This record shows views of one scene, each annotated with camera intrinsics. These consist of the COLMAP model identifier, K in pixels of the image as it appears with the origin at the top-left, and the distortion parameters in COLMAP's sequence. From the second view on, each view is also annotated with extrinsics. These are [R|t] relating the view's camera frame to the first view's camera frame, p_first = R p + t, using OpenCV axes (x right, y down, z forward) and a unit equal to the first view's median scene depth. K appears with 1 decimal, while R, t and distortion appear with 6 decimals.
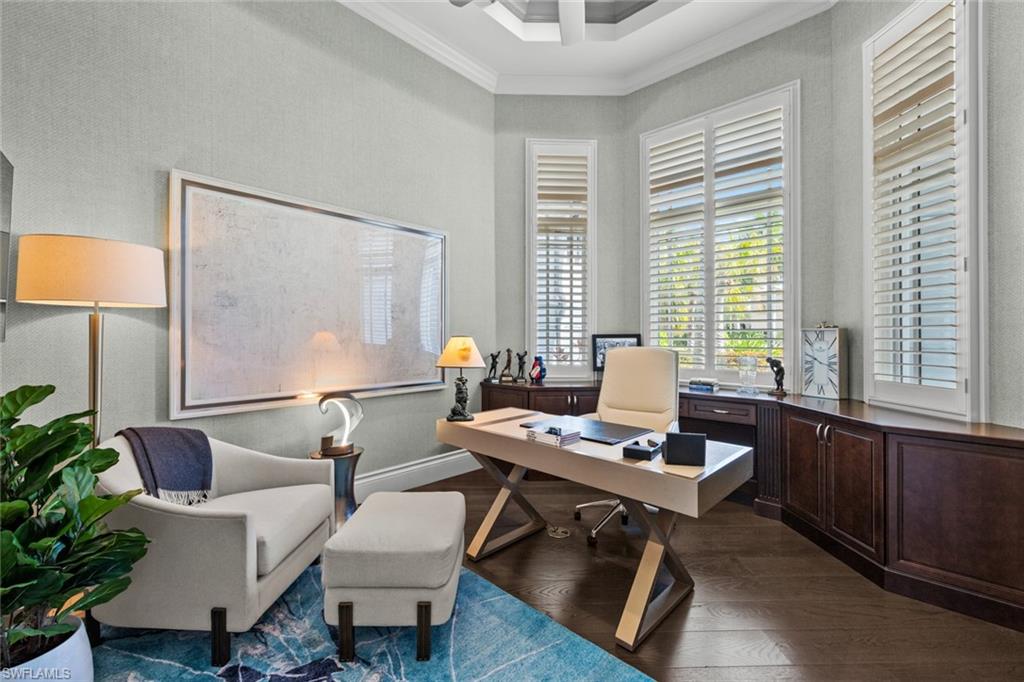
lens RADIAL K [[437.1, 0, 514.5], [0, 437.1, 335.2], [0, 0, 1]] dist [0.010714, -0.000910]
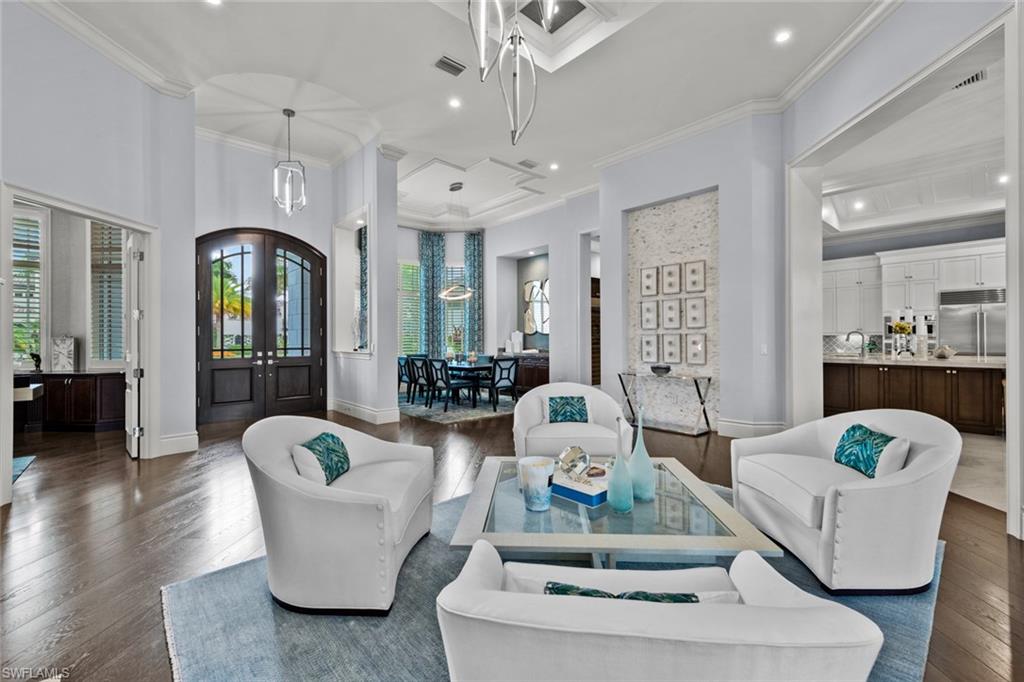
lens RADIAL K [[437.1, 0, 514.6], [0, 437.1, 336.8], [0, 0, 1]] dist [0.010714, -0.000910]
pose [[0.110966, 0.005671, 0.993808, -1.151683], [-0.003966, 0.999978, -0.005264, -0.018166], [-0.993816, -0.003357, 0.110986, -1.364417]]
